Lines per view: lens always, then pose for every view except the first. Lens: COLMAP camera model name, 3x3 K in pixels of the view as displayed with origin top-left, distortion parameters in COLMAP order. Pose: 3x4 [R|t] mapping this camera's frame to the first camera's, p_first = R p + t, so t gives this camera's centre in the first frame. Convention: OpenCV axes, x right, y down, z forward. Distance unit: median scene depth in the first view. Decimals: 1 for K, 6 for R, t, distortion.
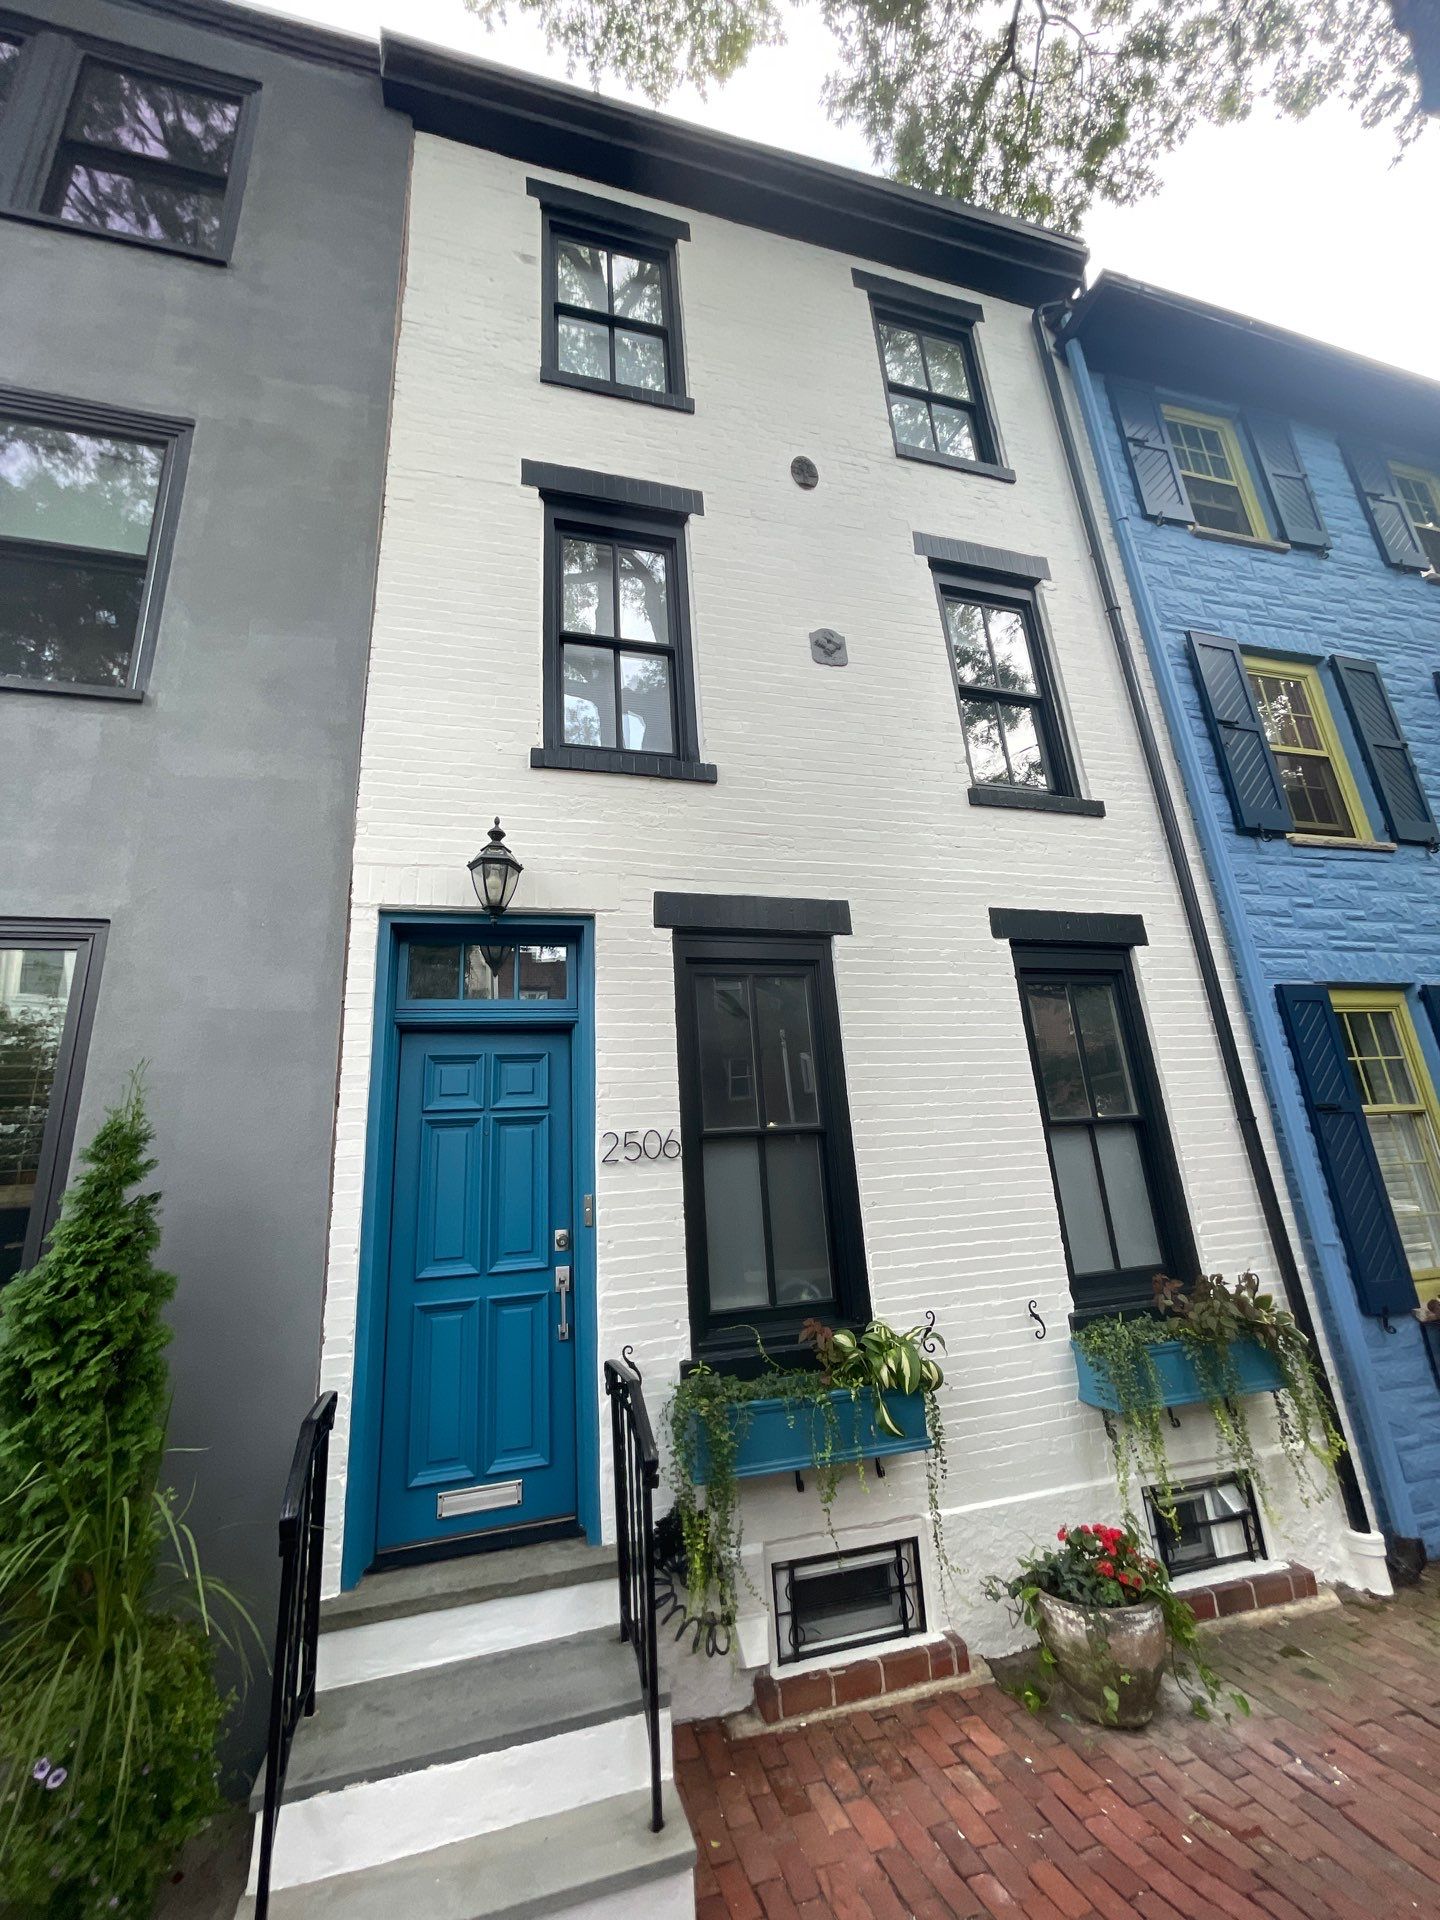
lens RADIAL K [[756.5, 0, 711.7], [0, 756.5, 961.6], [0, 0, 1]] dist [-0.011145, 0.005045]
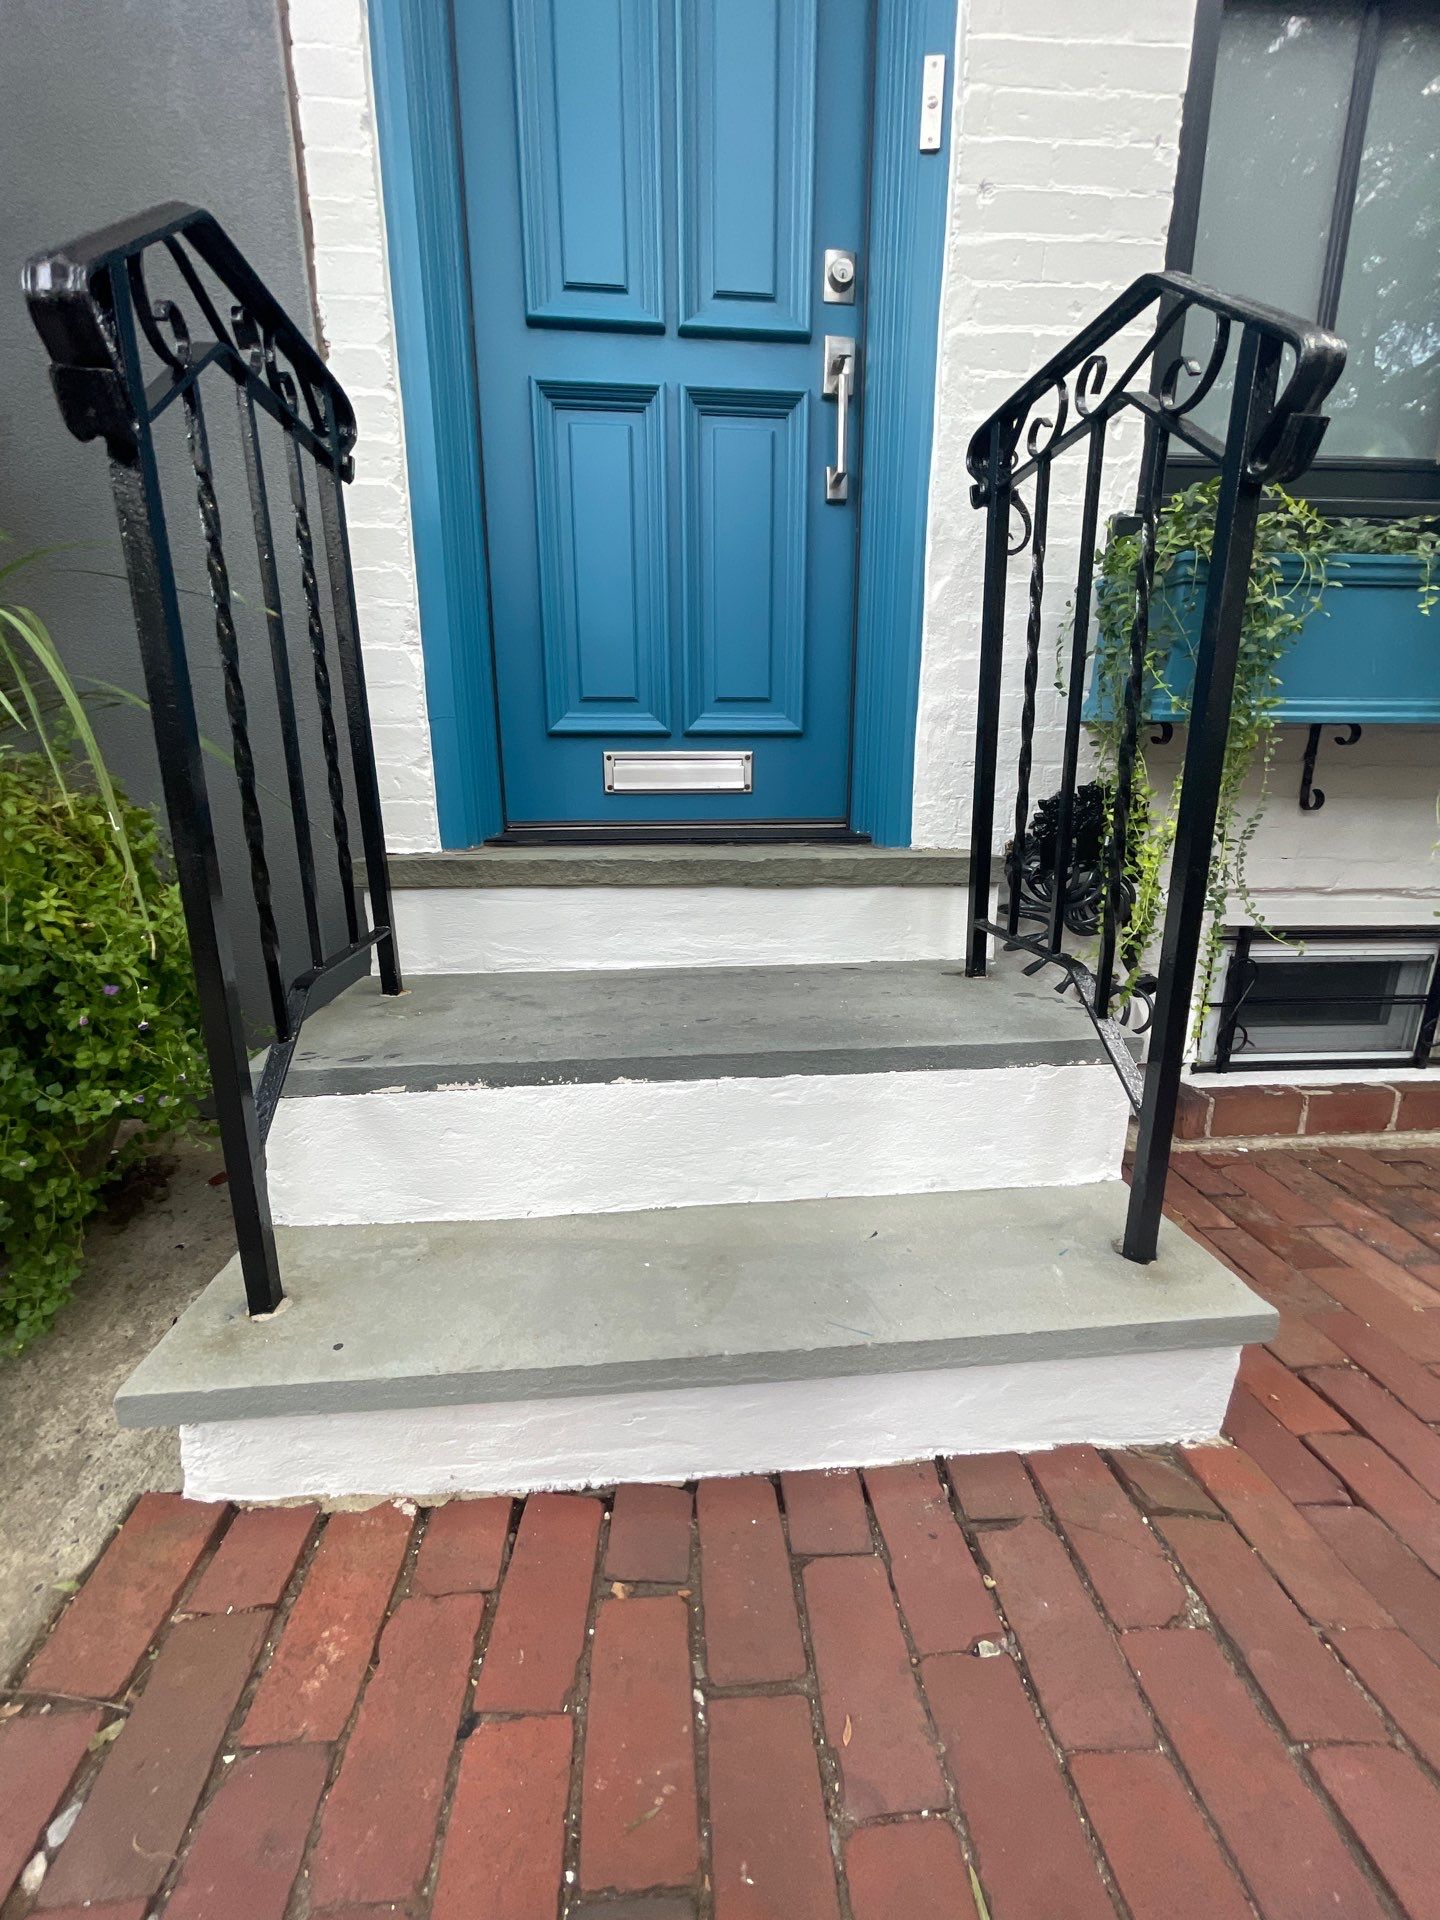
lens RADIAL K [[774.2, 0, 720.0], [0, 774.2, 960.0], [0, 0, 1]] dist [-0.000856, -0.000598]
pose [[0.982674, 0.100592, -0.155668, -0.144197], [-0.004906, 0.853724, 0.520702, 0.440082], [0.185276, -0.510917, 0.839426, 0.379533]]
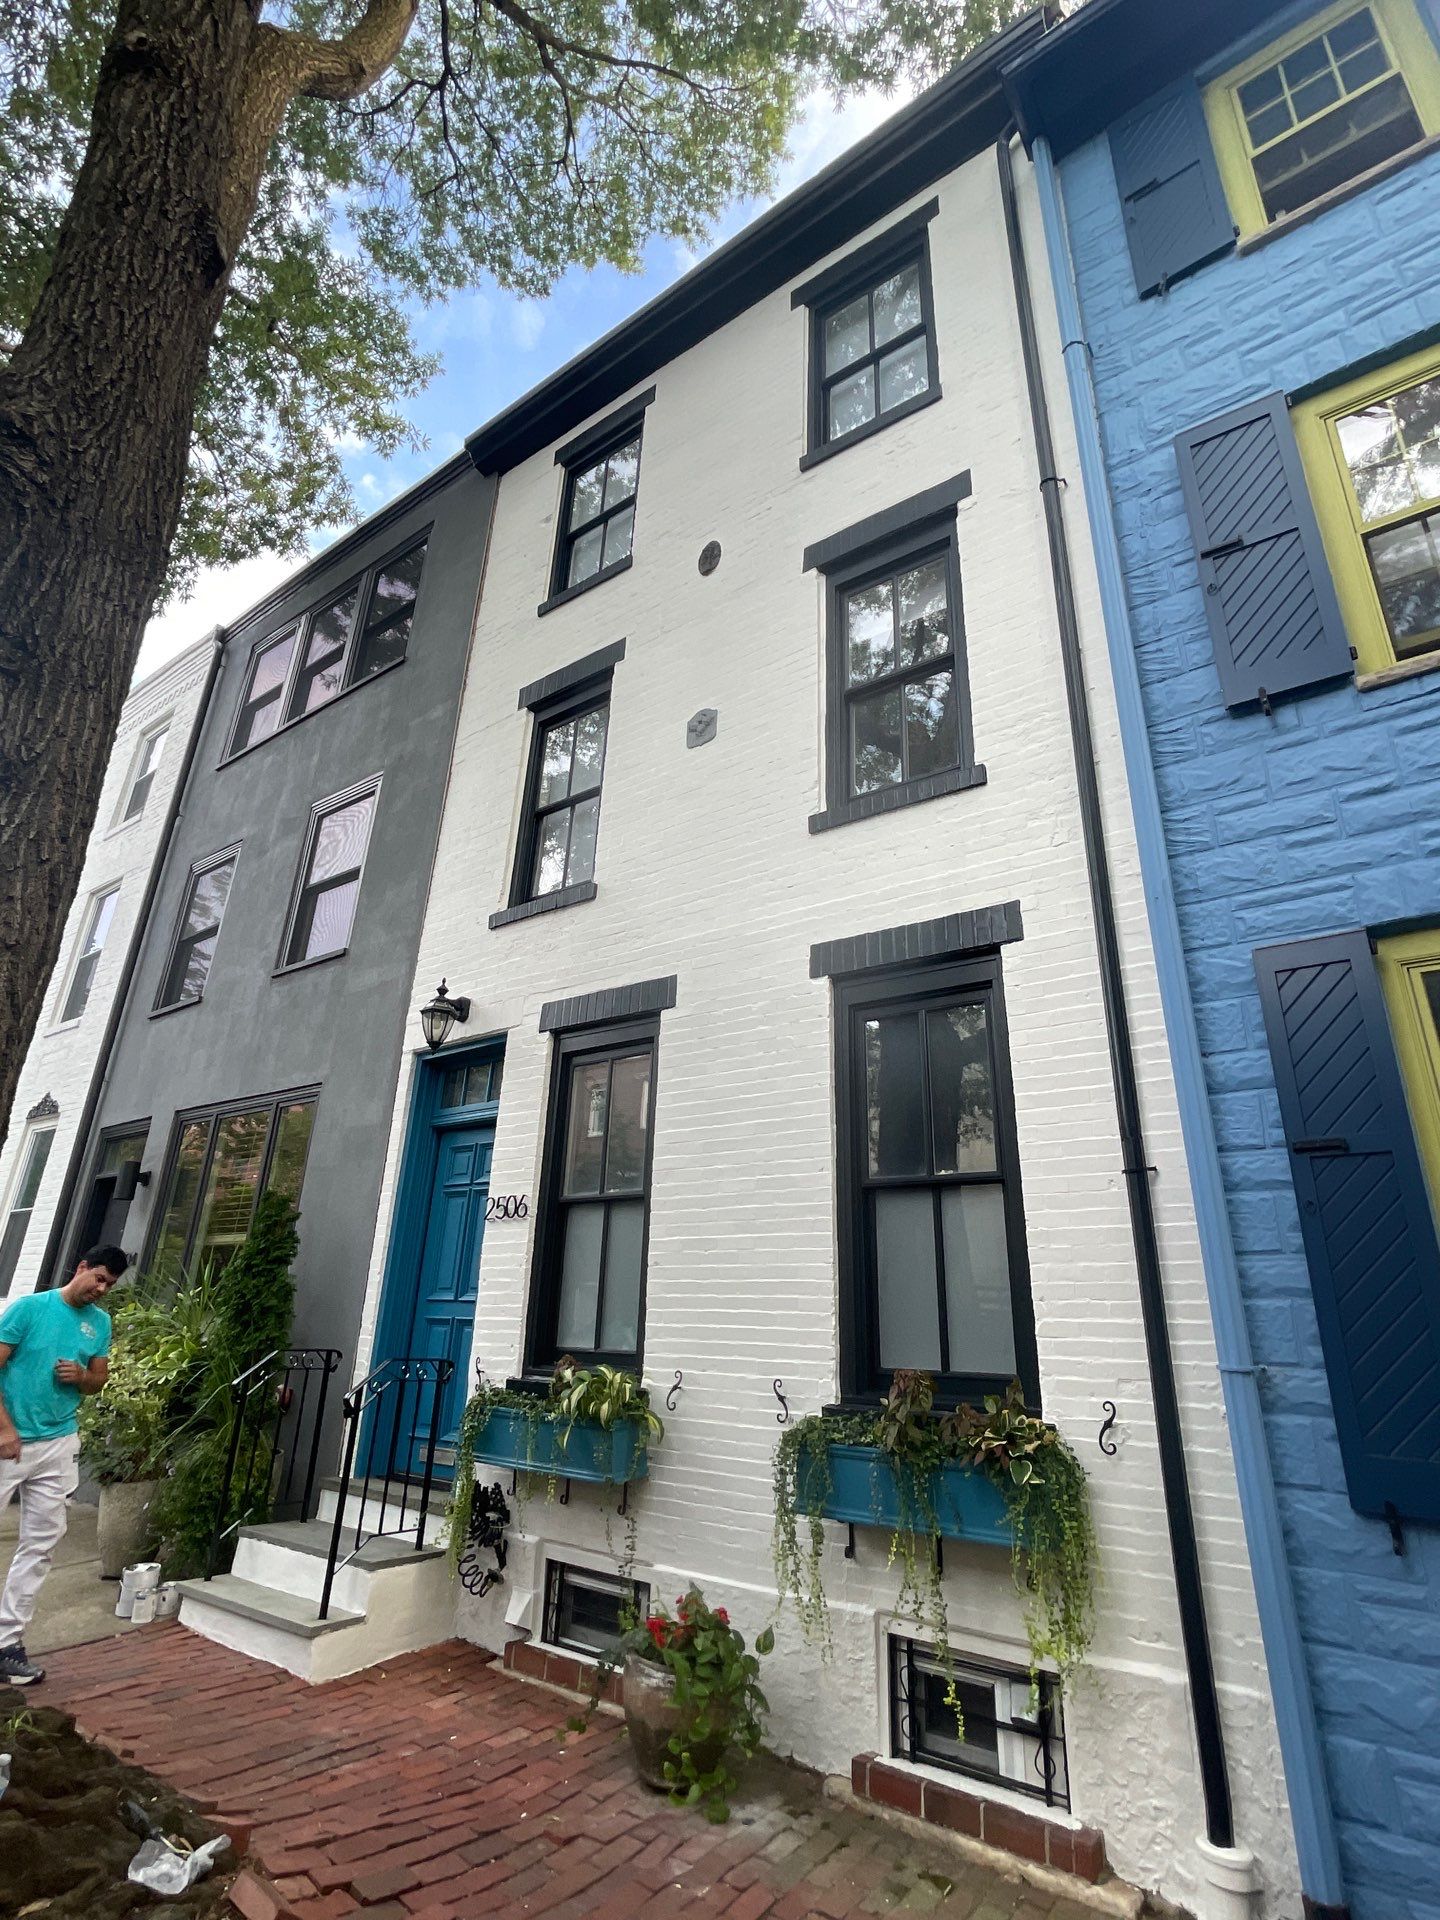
lens RADIAL K [[774.2, 0, 720.0], [0, 774.2, 960.0], [0, 0, 1]] dist [-0.000856, -0.000598]
pose [[0.699238, -0.206832, -0.684315, 1.104589], [0.186385, 0.976871, -0.104807, 0.028914], [0.690165, -0.054261, 0.721615, 0.279945]]
